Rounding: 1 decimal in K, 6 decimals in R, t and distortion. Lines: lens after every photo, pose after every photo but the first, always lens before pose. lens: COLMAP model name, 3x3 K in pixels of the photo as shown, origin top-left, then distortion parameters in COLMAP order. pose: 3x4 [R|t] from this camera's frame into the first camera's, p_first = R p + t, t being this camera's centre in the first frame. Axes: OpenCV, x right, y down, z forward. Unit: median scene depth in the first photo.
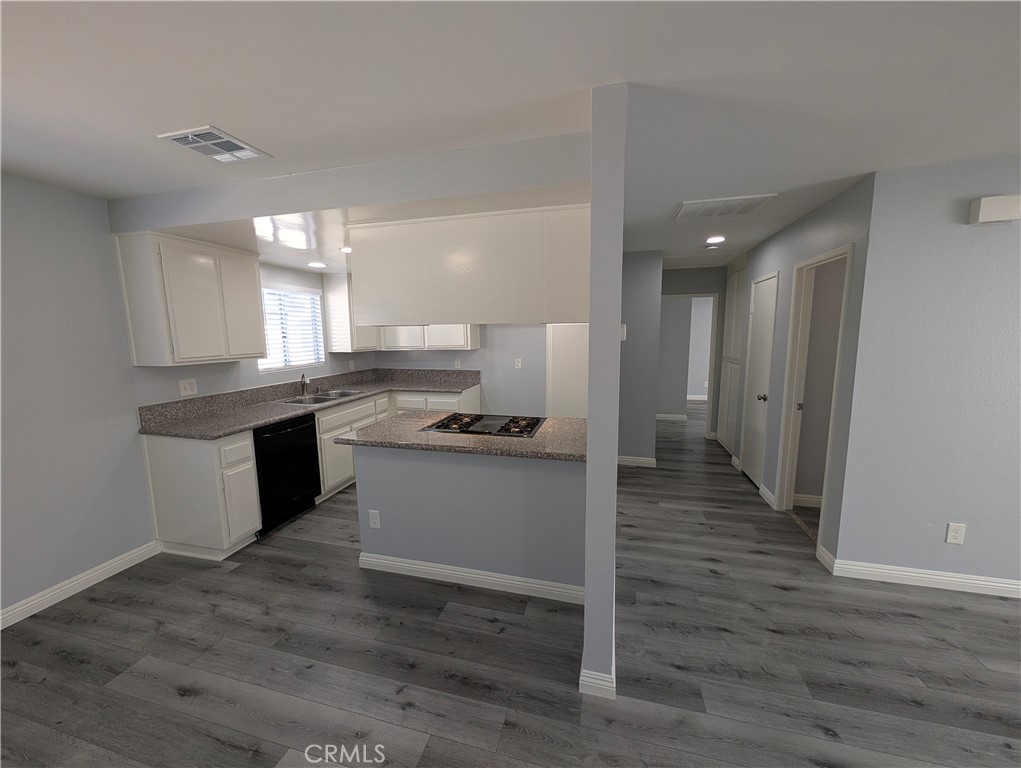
lens RADIAL K [[385.9, 0, 510.1], [0, 385.9, 385.3], [0, 0, 1]] dist [-0.001609, 0.000334]
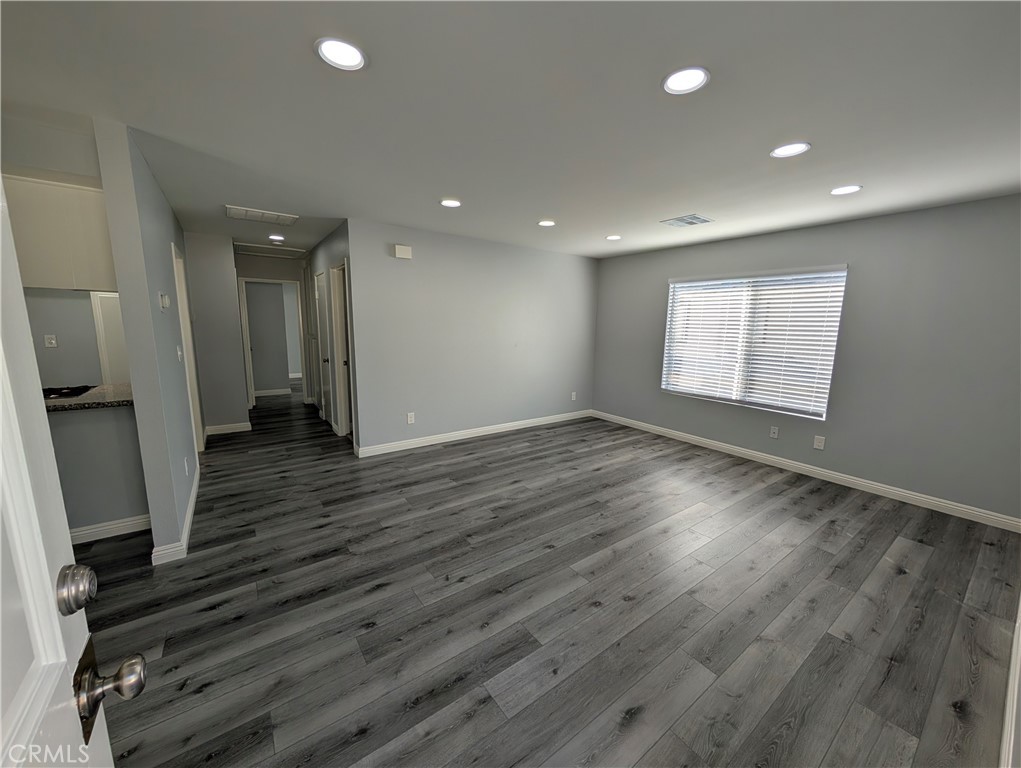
lens RADIAL K [[385.9, 0, 509.2], [0, 385.9, 384.4], [0, 0, 1]] dist [-0.001609, 0.000334]
pose [[0.632109, -0.098988, 0.768531, -0.004728], [0.077846, 0.994902, 0.064117, 0.127913], [-0.770960, 0.019298, 0.636592, -0.616480]]
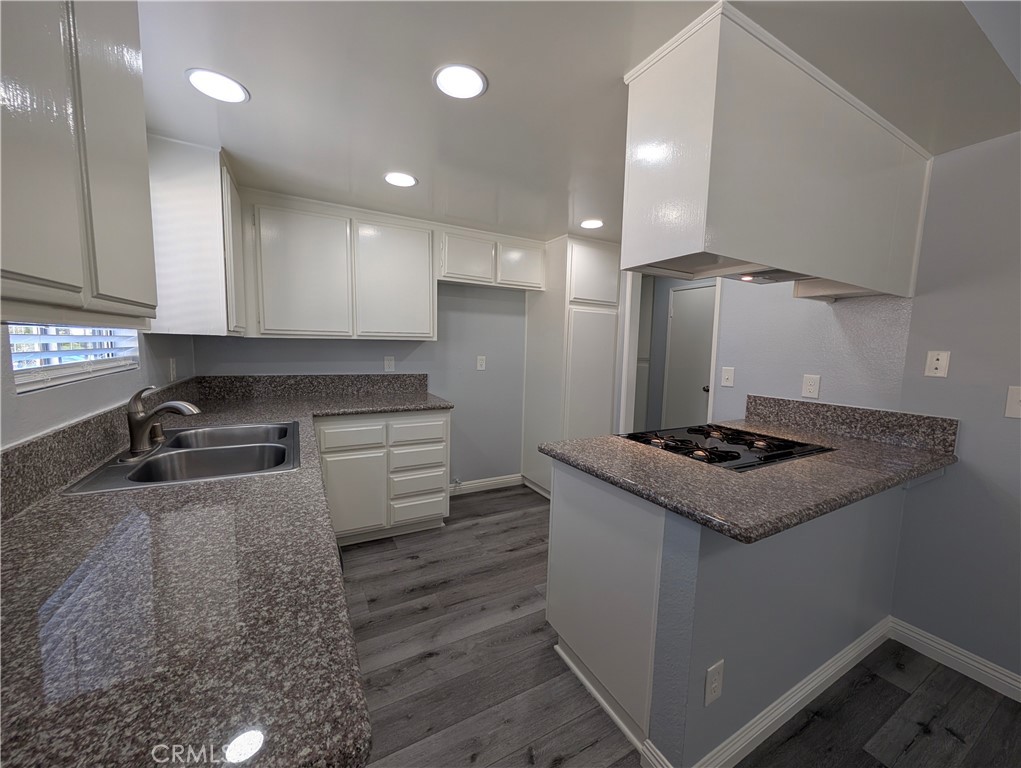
lens RADIAL K [[385.9, 0, 509.2], [0, 385.9, 386.6], [0, 0, 1]] dist [-0.001609, 0.000334]
pose [[0.724619, -0.044953, 0.687682, -0.915316], [0.059442, 0.998228, 0.002618, -0.021808], [-0.686581, 0.038980, 0.726007, 0.908983]]
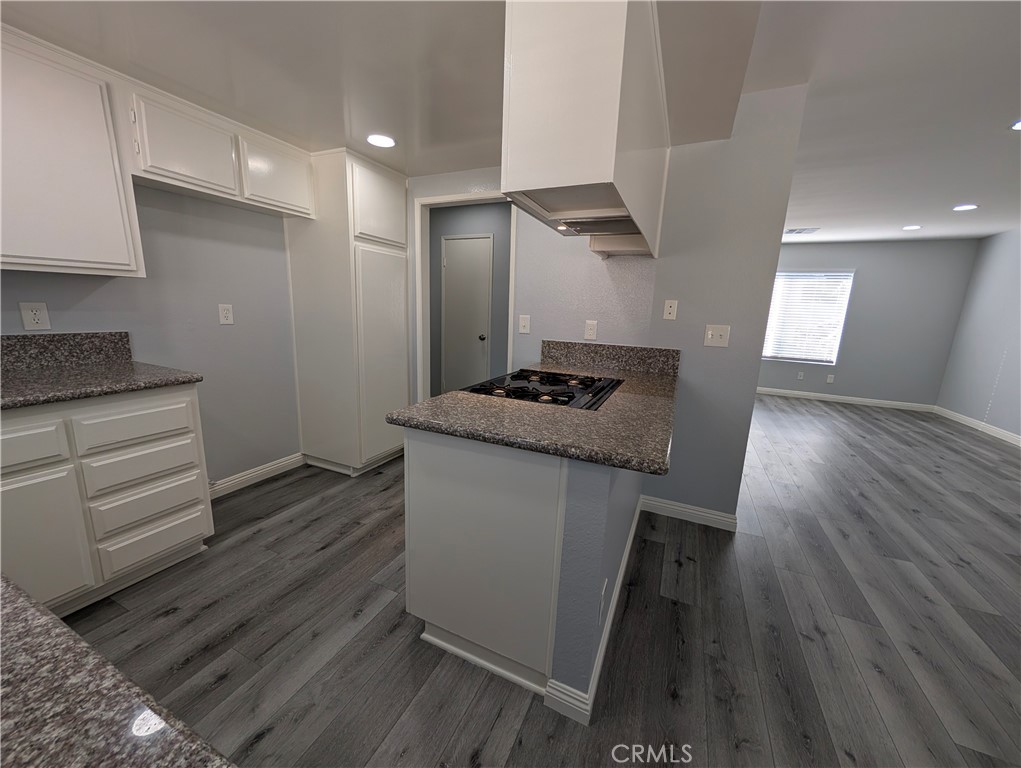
lens RADIAL K [[385.9, 0, 510.0], [0, 385.9, 384.8], [0, 0, 1]] dist [-0.001609, 0.000334]
pose [[0.167040, -0.181237, 0.969150, -0.895796], [0.092477, 0.981507, 0.167609, -0.030046], [-0.981604, 0.061627, 0.180711, 1.117489]]
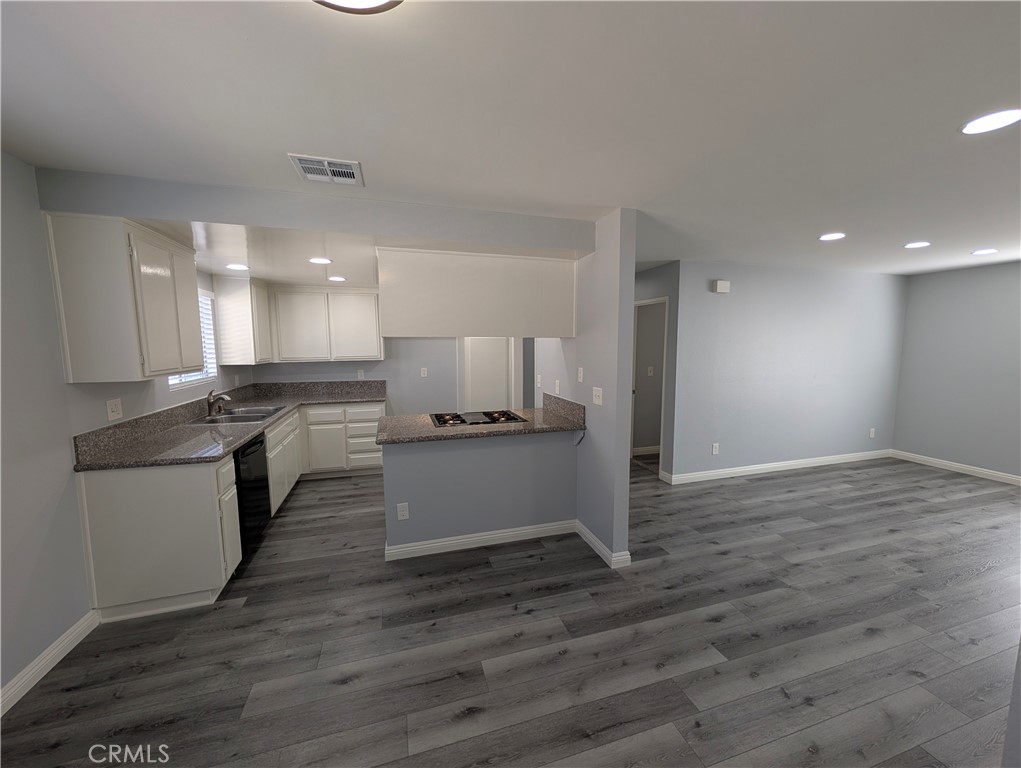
lens RADIAL K [[385.9, 0, 509.7], [0, 385.9, 385.8], [0, 0, 1]] dist [-0.001609, 0.000334]
pose [[0.850657, -0.048083, 0.523517, -0.721481], [0.064057, 0.997869, -0.012434, 0.023714], [-0.521803, 0.044112, 0.851925, -0.128290]]
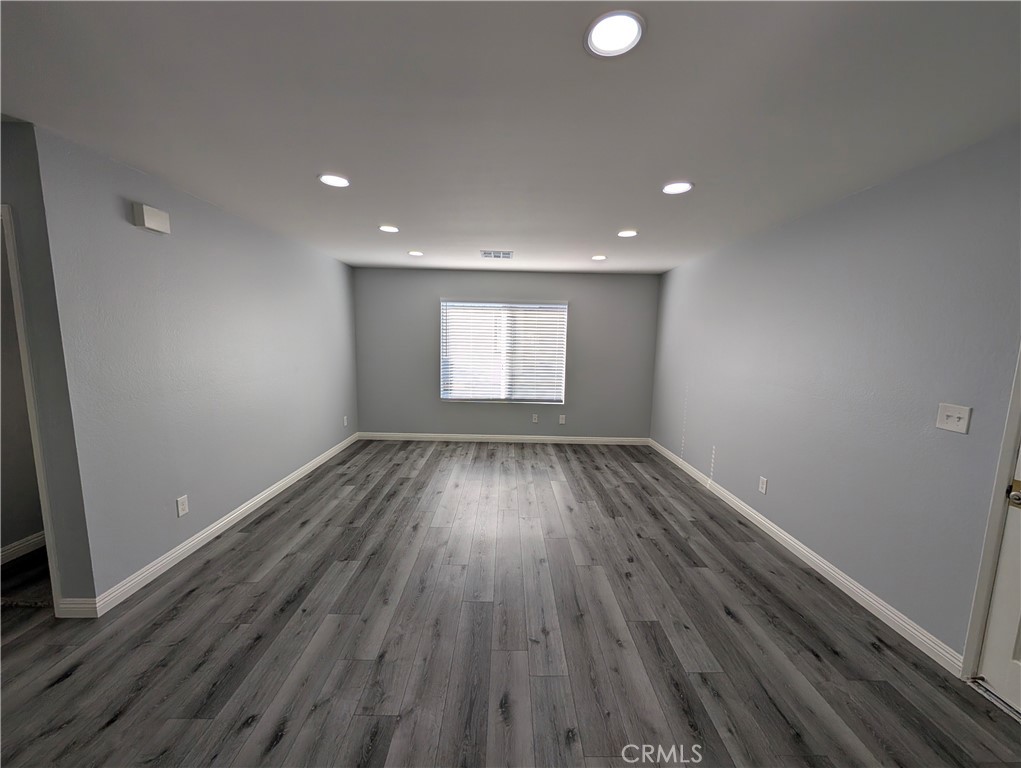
lens RADIAL K [[385.9, 0, 509.2], [0, 385.9, 385.4], [0, 0, 1]] dist [-0.001609, 0.000334]
pose [[-0.265342, -0.113224, 0.957483, -0.141483], [0.111753, 0.982776, 0.147184, -0.023010], [-0.957656, 0.146056, -0.248119, 0.307840]]
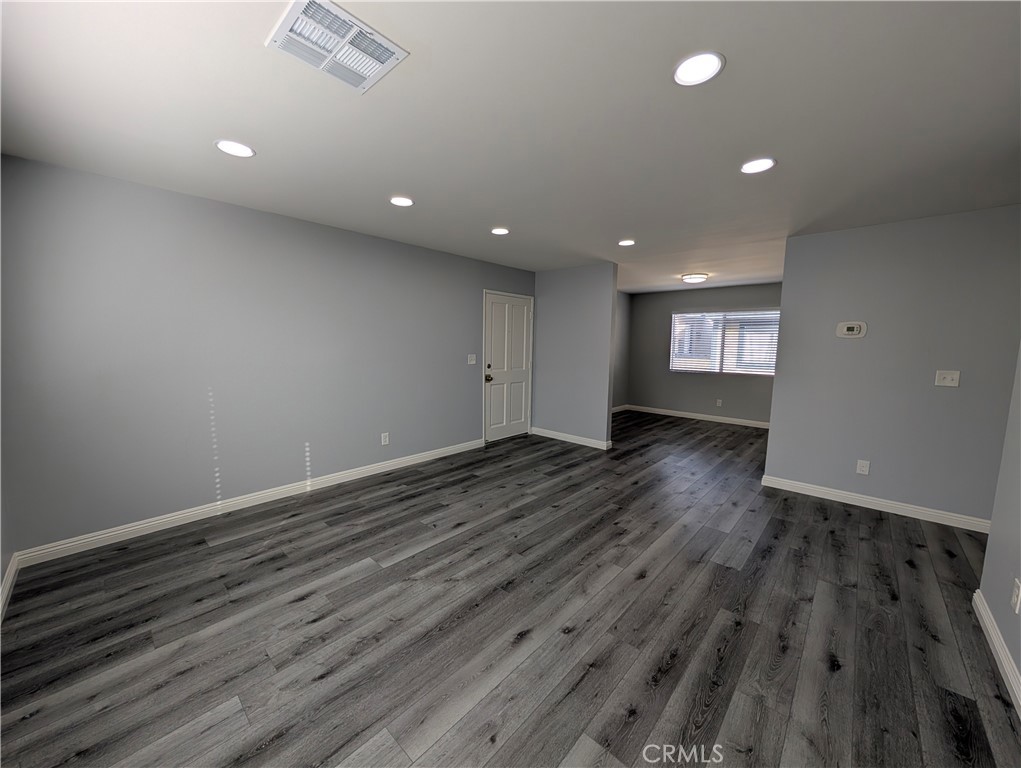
lens RADIAL K [[385.9, 0, 510.5], [0, 385.9, 376.5], [0, 0, 1]] dist [-0.001609, 0.000334]
pose [[-0.461250, 0.083653, -0.883318, 2.185852], [-0.125987, 0.979283, 0.158529, -0.014539], [0.878280, 0.184408, -0.441155, 0.407131]]
